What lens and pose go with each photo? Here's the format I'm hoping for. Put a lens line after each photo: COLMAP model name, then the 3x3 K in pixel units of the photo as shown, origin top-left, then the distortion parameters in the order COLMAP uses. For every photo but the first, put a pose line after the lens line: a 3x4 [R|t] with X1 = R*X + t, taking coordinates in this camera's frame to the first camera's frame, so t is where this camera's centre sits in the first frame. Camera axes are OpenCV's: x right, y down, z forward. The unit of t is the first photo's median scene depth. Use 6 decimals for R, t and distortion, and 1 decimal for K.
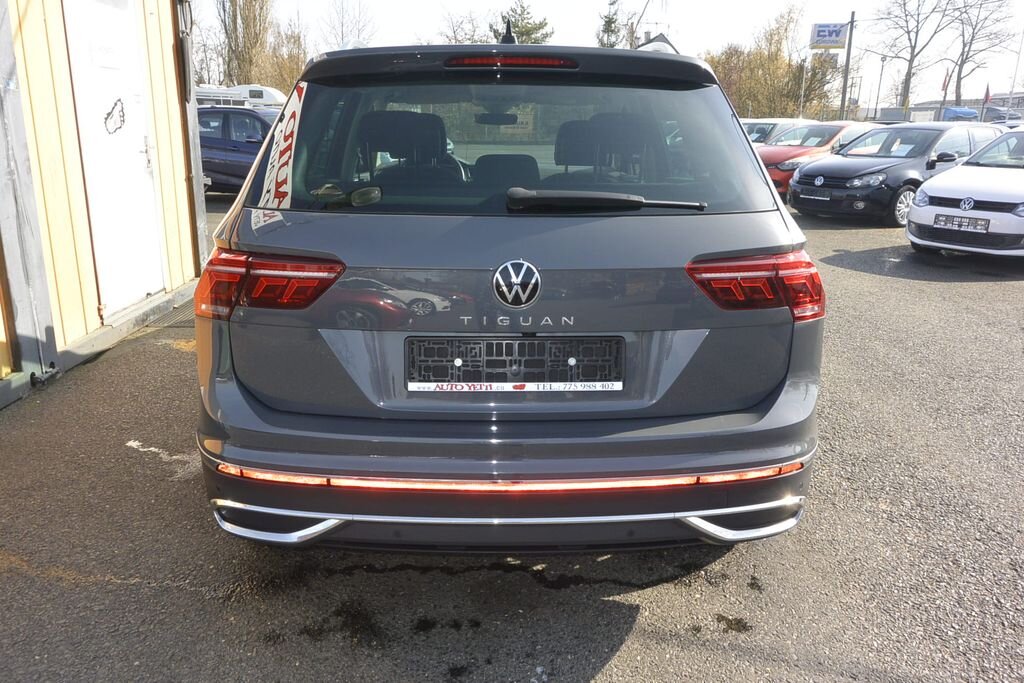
lens RADIAL K [[781.6, 0, 507.1], [0, 781.6, 339.6], [0, 0, 1]] dist [-0.005550, 0.015254]
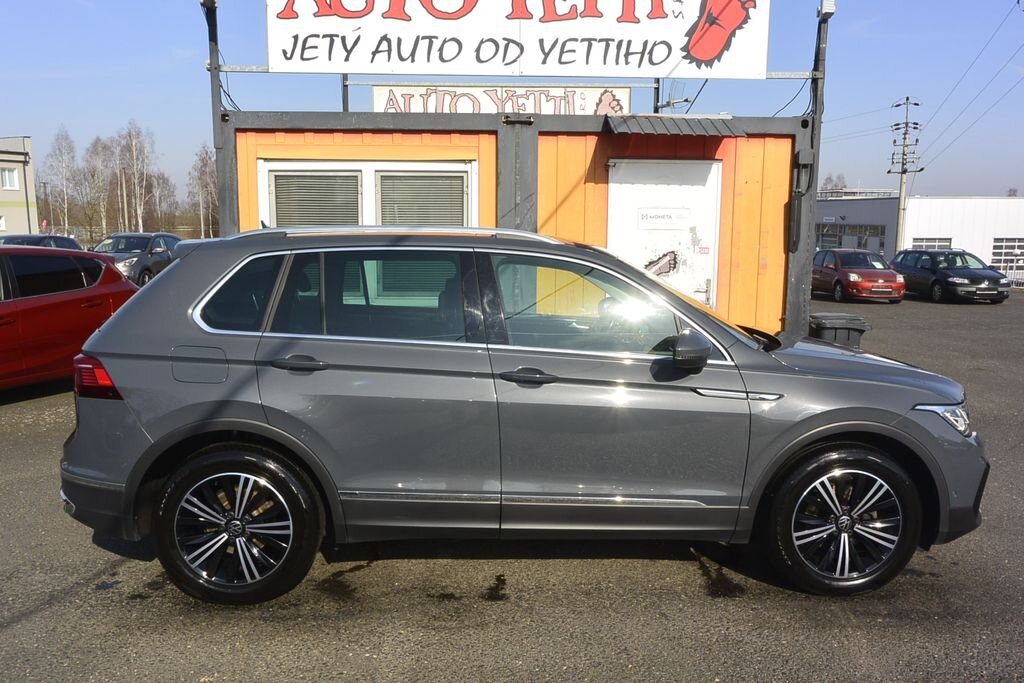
lens RADIAL K [[781.6, 0, 507.1], [0, 781.6, 339.6], [0, 0, 1]] dist [-0.005550, 0.015254]
pose [[0.019728, 0.120091, -0.992567, 1.740341], [-0.278388, 0.954159, 0.109911, -0.492402], [0.960266, 0.274151, 0.052256, 1.484986]]
